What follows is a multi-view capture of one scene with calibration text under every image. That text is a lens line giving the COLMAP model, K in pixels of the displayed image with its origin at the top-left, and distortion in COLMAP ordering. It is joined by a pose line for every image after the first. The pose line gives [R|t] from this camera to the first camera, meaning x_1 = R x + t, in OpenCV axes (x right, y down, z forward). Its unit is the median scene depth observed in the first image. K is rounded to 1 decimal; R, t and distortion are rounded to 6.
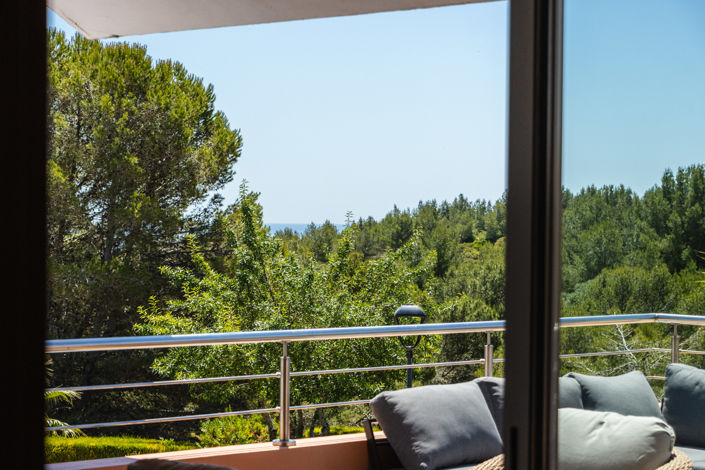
lens RADIAL K [[1929.7, 0, 352.4], [0, 1929.7, 234.8], [0, 0, 1]] dist [-0.033857, 0.000000]
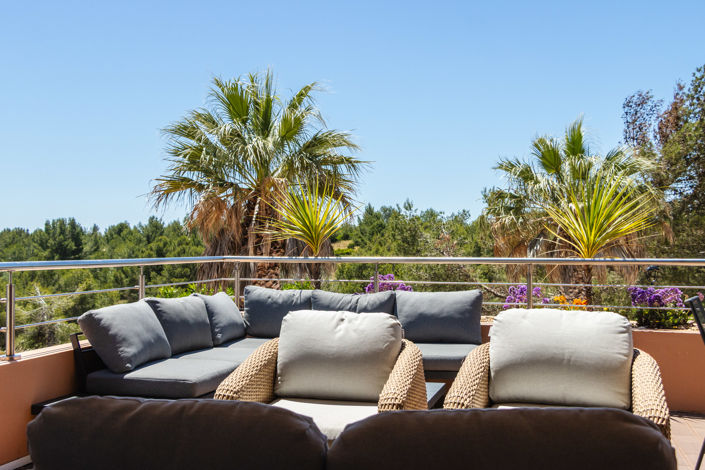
lens RADIAL K [[783.1, 0, 352.8], [0, 783.1, 234.6], [0, 0, 1]] dist [0.006397, 0.000000]
pose [[0.850933, 0.000290, 0.525275, -0.106732], [0.011712, 0.999741, -0.019525, 0.043905], [-0.525144, 0.022766, 0.850709, 0.471727]]
